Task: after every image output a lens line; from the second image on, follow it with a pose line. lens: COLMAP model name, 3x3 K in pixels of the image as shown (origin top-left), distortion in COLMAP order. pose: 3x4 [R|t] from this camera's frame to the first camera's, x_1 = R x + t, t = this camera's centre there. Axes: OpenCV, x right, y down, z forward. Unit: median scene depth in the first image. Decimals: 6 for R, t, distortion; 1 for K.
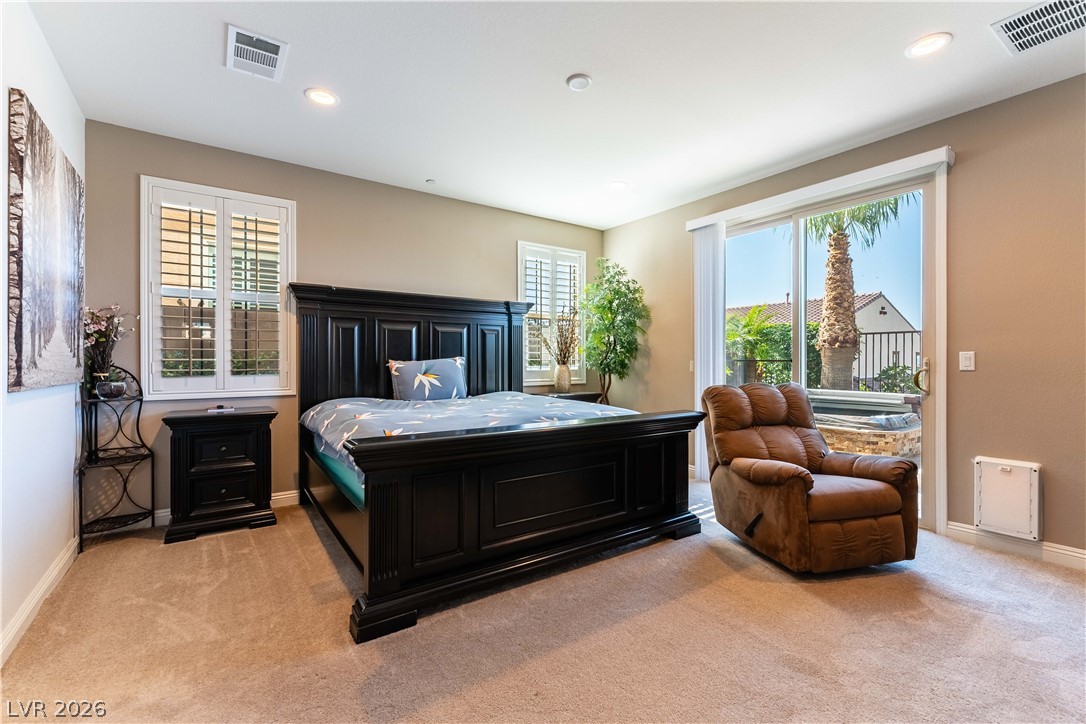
lens RADIAL K [[470.5, 0, 542.2], [0, 470.5, 358.3], [0, 0, 1]] dist [-0.000138, -0.000964]
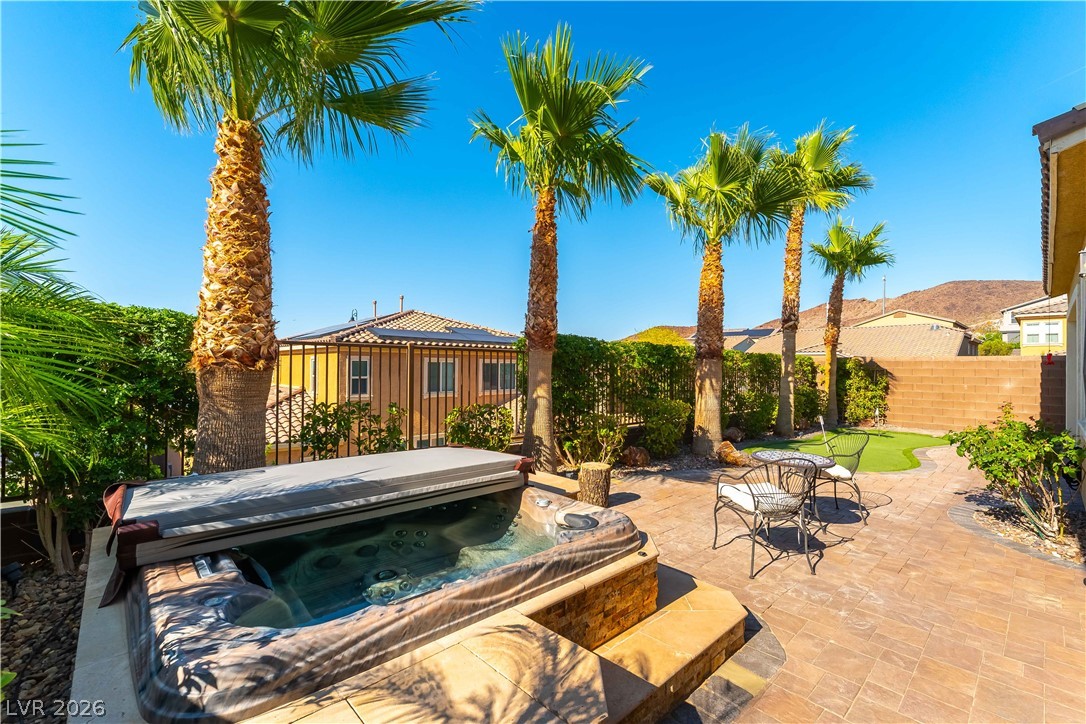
lens RADIAL K [[470.5, 0, 543.1], [0, 470.5, 363.8], [0, 0, 1]] dist [-0.000138, -0.000964]
pose [[-0.141603, 0.002234, 0.989921, 0.126206], [0.000882, 0.999997, -0.002131, -0.027154], [-0.989923, 0.000571, -0.141604, 0.780347]]
